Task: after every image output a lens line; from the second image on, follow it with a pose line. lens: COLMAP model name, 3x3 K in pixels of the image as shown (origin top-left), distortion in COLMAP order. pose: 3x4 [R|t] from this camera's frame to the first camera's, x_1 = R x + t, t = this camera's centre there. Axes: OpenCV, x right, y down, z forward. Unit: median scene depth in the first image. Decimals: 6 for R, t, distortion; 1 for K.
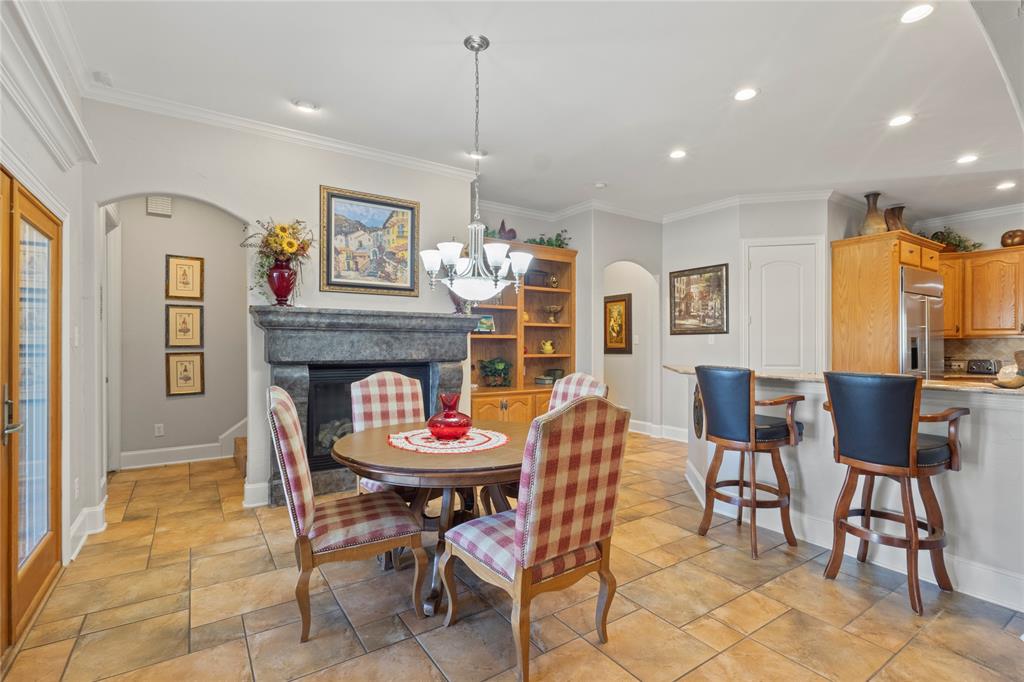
lens RADIAL K [[473.4, 0, 512.5], [0, 473.4, 340.5], [0, 0, 1]] dist [0.001656, 0.000030]
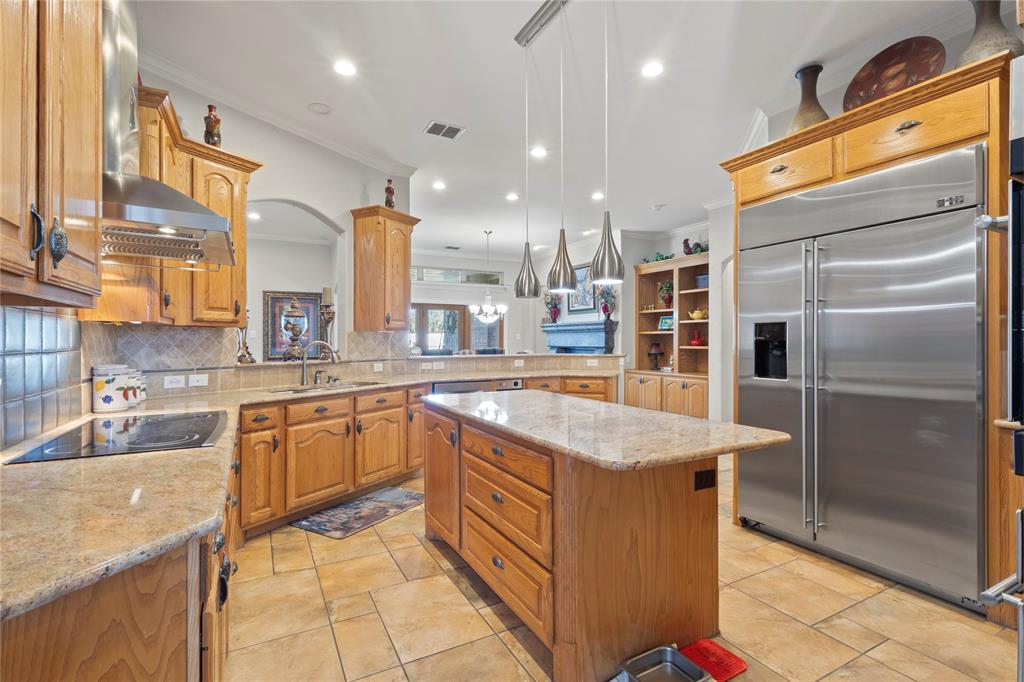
lens RADIAL K [[473.4, 0, 513.5], [0, 473.4, 343.1], [0, 0, 1]] dist [0.001656, 0.000030]
pose [[-0.096350, -0.005593, -0.995332, 1.712155], [-0.000833, 0.999984, -0.005539, 0.037678], [0.995347, 0.000296, -0.096353, 0.898789]]
